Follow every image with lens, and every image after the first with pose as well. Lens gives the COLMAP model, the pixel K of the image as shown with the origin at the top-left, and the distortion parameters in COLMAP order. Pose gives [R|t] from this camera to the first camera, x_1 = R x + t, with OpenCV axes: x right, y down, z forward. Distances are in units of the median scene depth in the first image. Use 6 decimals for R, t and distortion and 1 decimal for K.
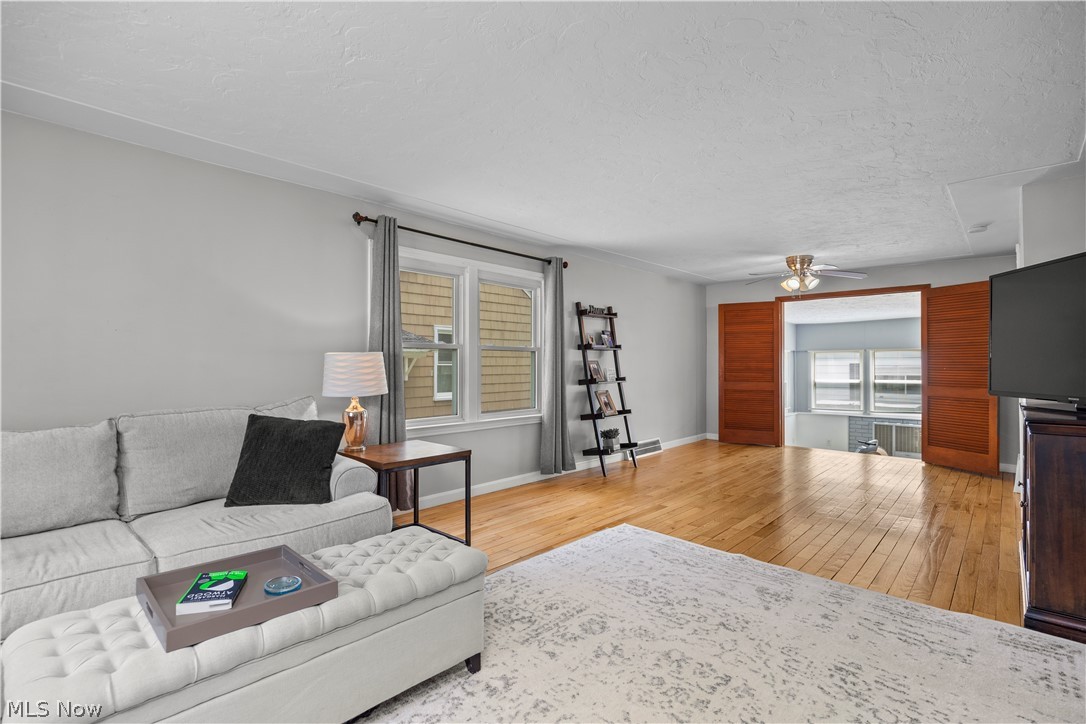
lens RADIAL K [[500.2, 0, 543.0], [0, 500.2, 362.0], [0, 0, 1]] dist [-0.013572, -0.000258]
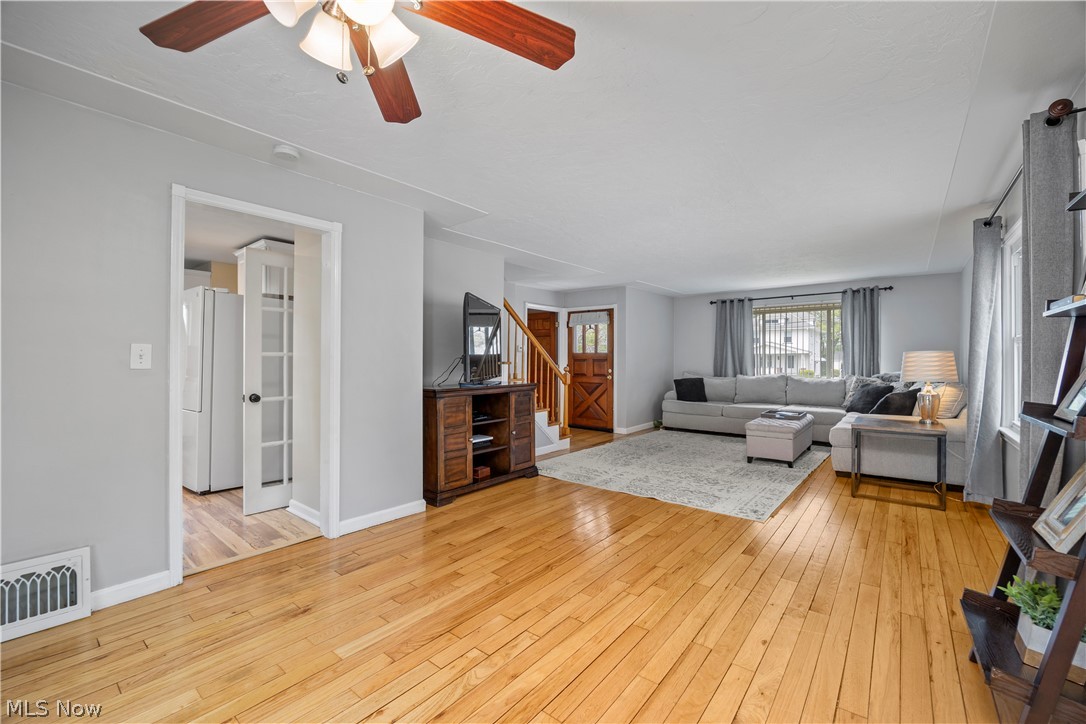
lens RADIAL K [[456.3, 0, 539.3], [0, 456.3, 361.4], [0, 0, 1]] dist [-0.021018, 0.000074]
pose [[-0.997497, -0.003275, -0.070639, 0.442581], [-0.003278, 0.999995, -0.000079, 0.005949], [0.070638, 0.000153, -0.997502, 1.223142]]
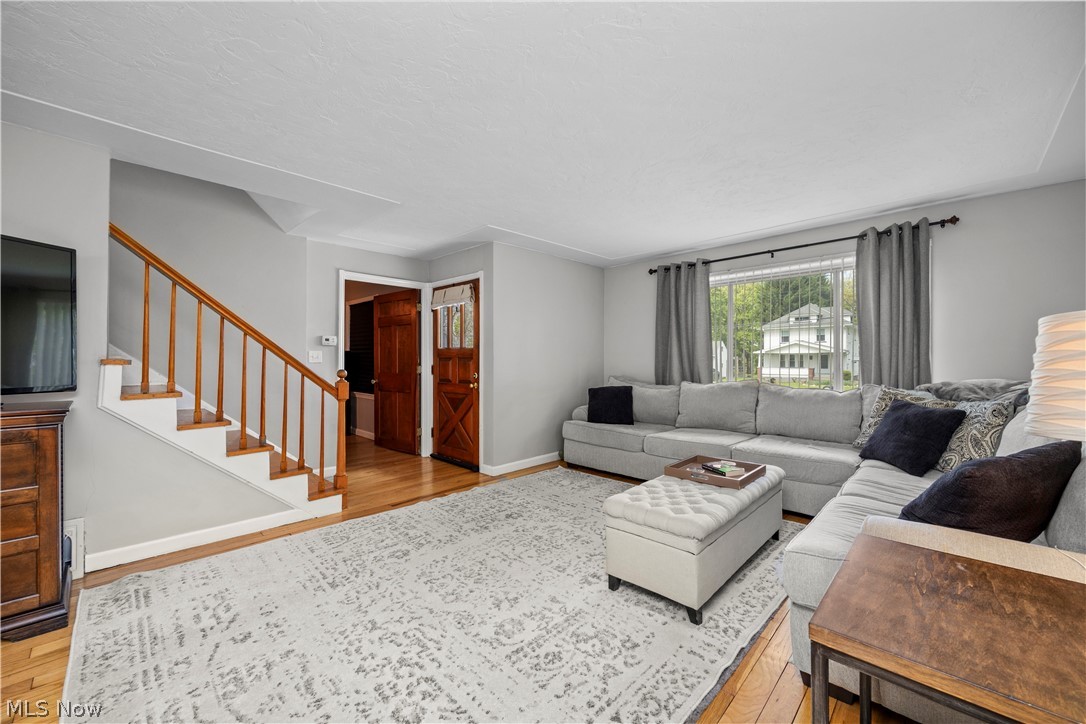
lens RADIAL K [[429.9, 0, 543.2], [0, 429.9, 359.5], [0, 0, 1]] dist [0.001234, -0.000073]
pose [[-0.999900, -0.001609, 0.014059, 0.010627], [-0.001699, 0.999978, -0.006393, 0.007730], [-0.014049, -0.006416, -0.999881, 0.724682]]
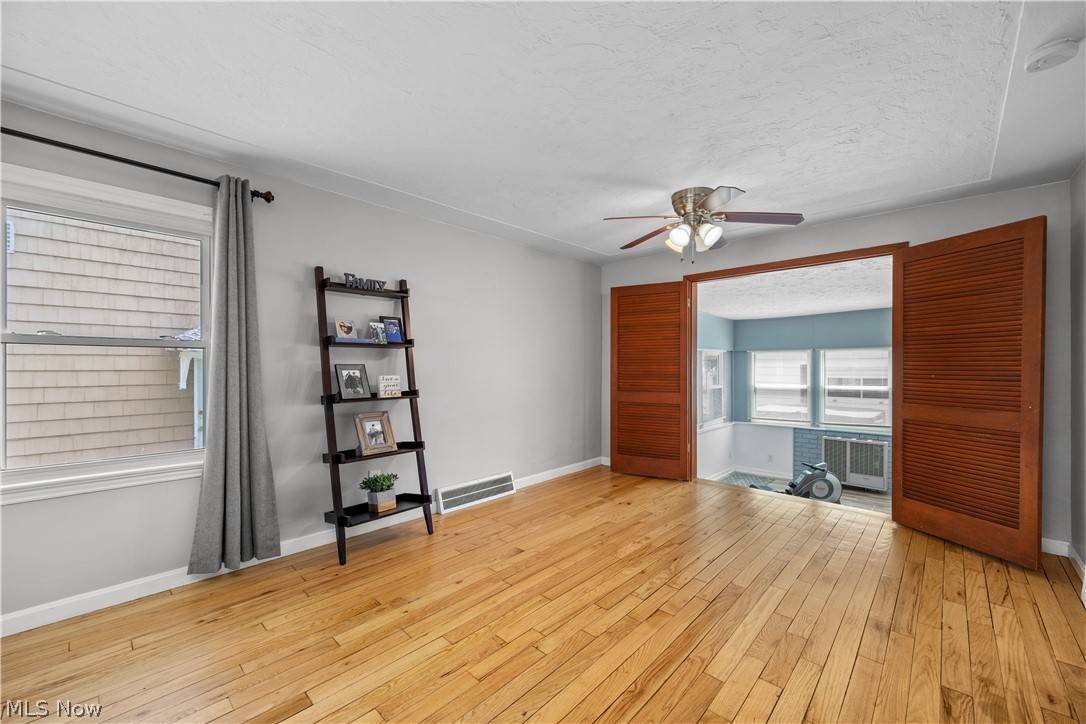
lens RADIAL K [[432.2, 0, 536.6], [0, 432.2, 368.9], [0, 0, 1]] dist [-0.000629, -0.000118]
pose [[0.999945, -0.002019, -0.010336, 0.332661], [0.002137, 0.999932, 0.011454, -0.002186], [0.010312, -0.011476, 0.999881, 0.471762]]
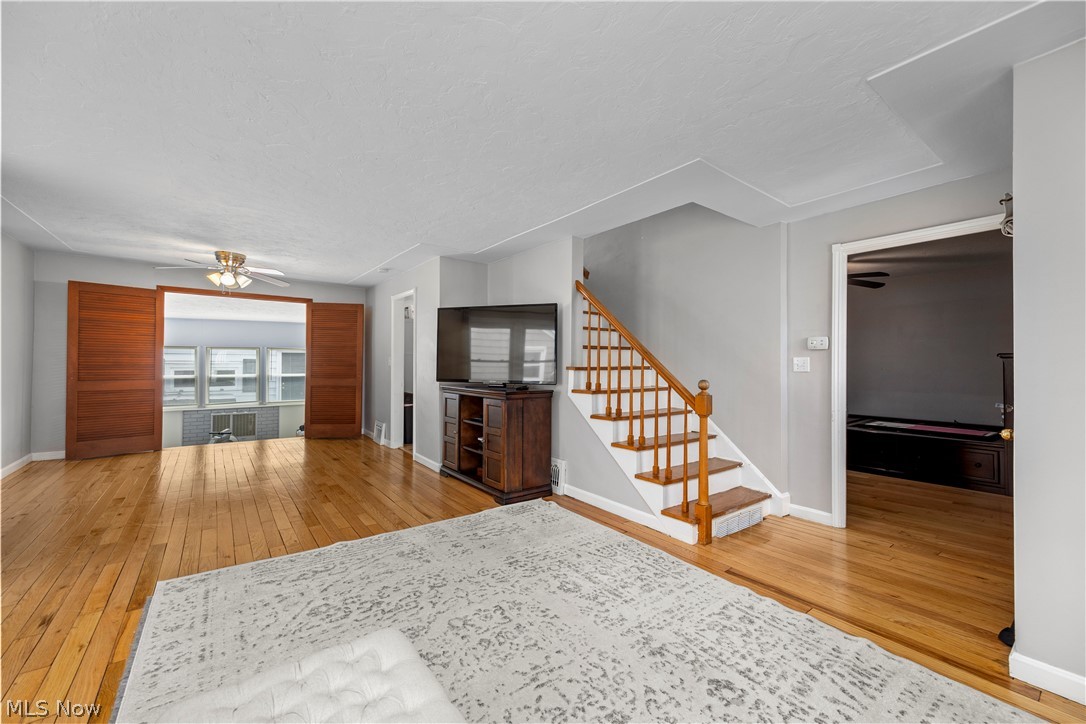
lens RADIAL K [[429.9, 0, 543.2], [0, 429.9, 359.5], [0, 0, 1]] dist [0.001234, -0.000073]
pose [[0.166480, 0.009807, 0.985996, -0.236197], [-0.014168, 0.999871, -0.007553, 0.000042], [-0.985943, -0.012712, 0.166597, 0.233058]]
